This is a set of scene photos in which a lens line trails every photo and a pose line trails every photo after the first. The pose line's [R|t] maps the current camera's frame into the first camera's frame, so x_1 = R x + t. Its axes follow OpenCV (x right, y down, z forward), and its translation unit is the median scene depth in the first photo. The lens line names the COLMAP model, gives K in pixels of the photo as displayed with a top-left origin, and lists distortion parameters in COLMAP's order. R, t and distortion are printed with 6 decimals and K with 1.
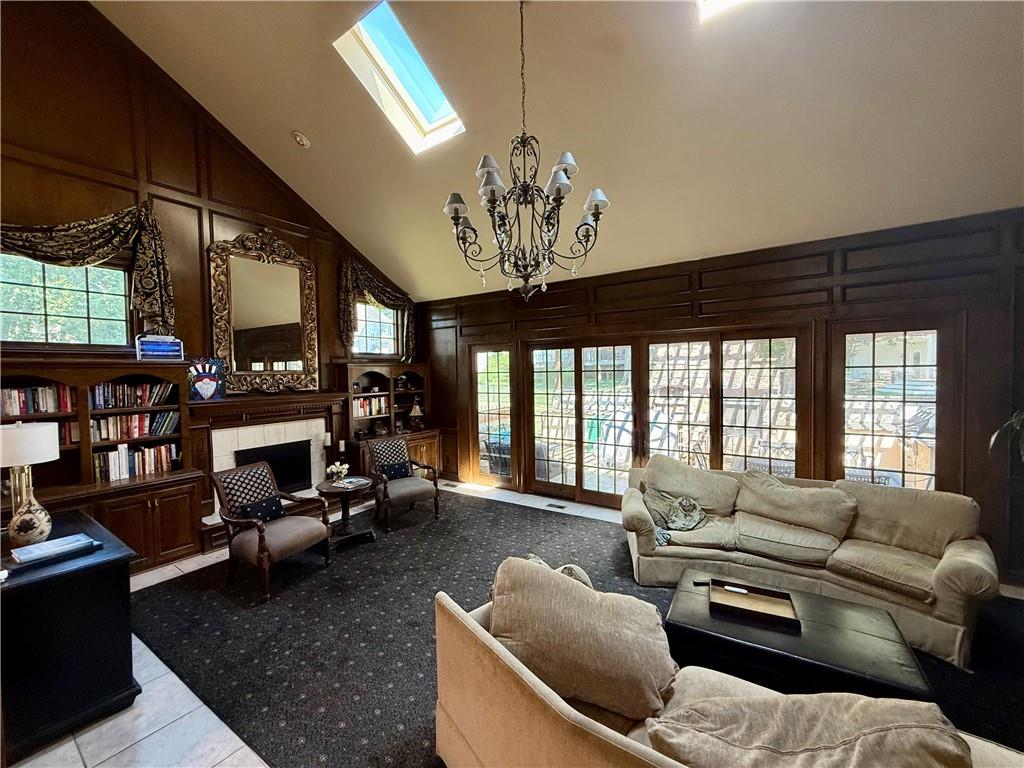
lens RADIAL K [[407.7, 0, 513.5], [0, 407.7, 387.5], [0, 0, 1]] dist [-0.000814, 0.000301]
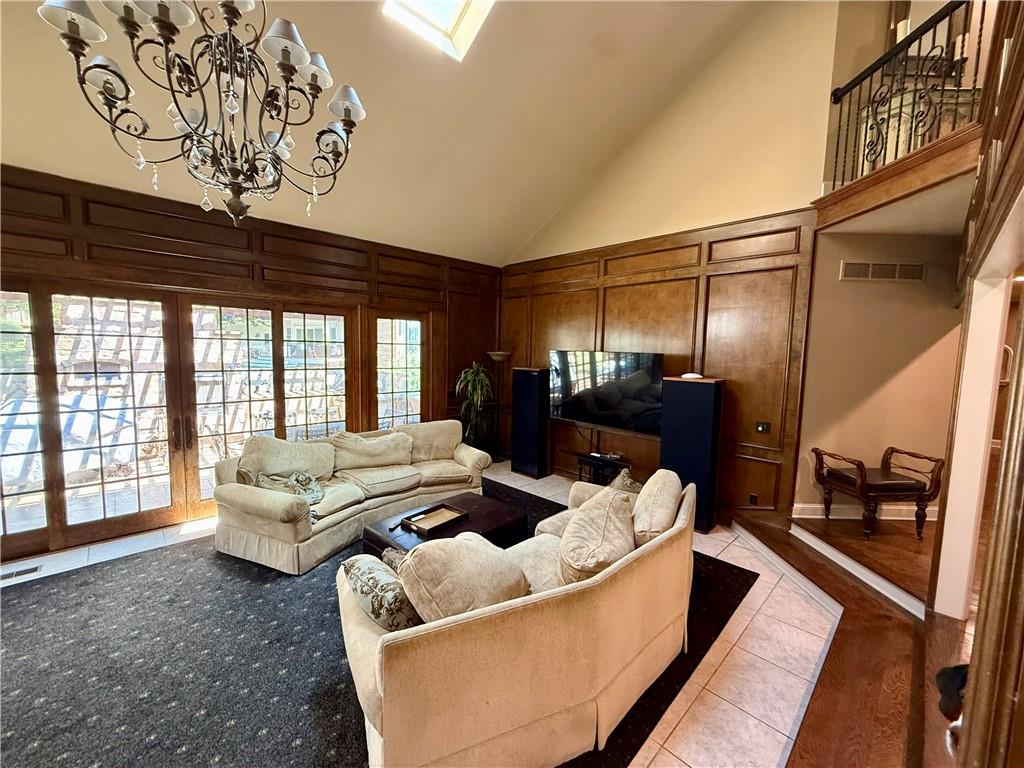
lens RADIAL K [[407.7, 0, 507.6], [0, 407.7, 384.5], [0, 0, 1]] dist [-0.000814, 0.000301]
pose [[0.209956, -0.066714, 0.975432, -0.372864], [0.011926, 0.997770, 0.065675, 0.001224], [-0.977638, -0.002156, 0.210283, 0.284511]]
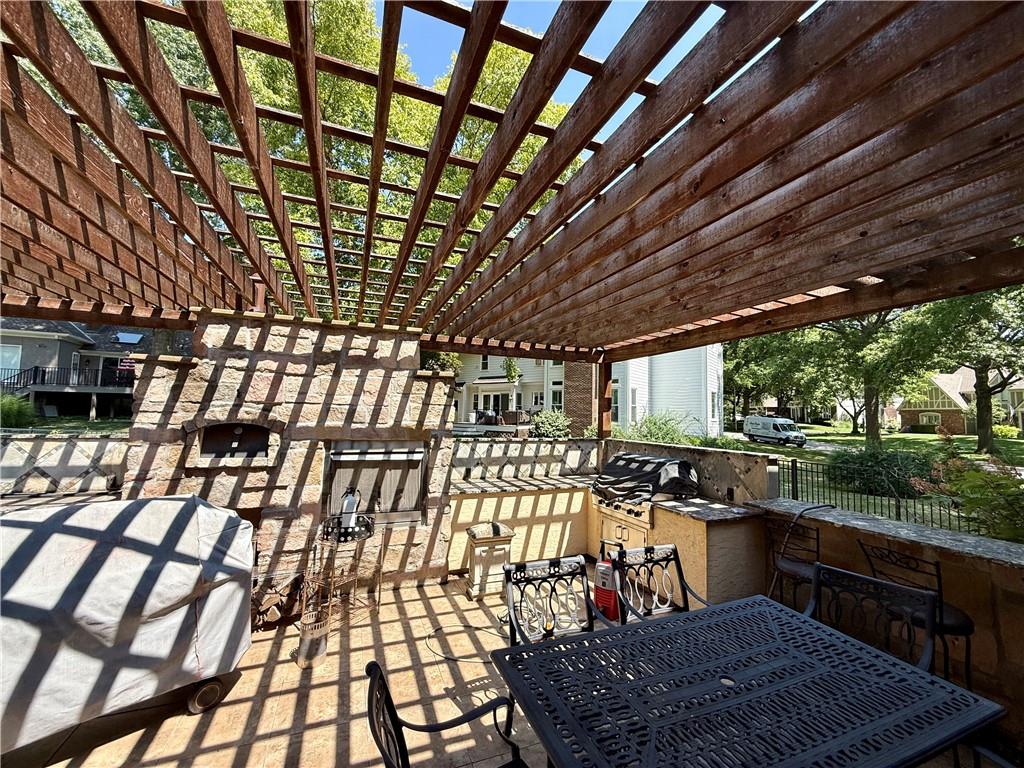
lens RADIAL K [[407.7, 0, 513.4], [0, 407.7, 383.2], [0, 0, 1]] dist [-0.000814, 0.000301]
pose [[0.557671, 0.089289, 0.825246, 0.441179], [0.000992, 0.994125, -0.108232, 0.006136], [-0.830062, 0.061176, 0.554306, 1.185730]]
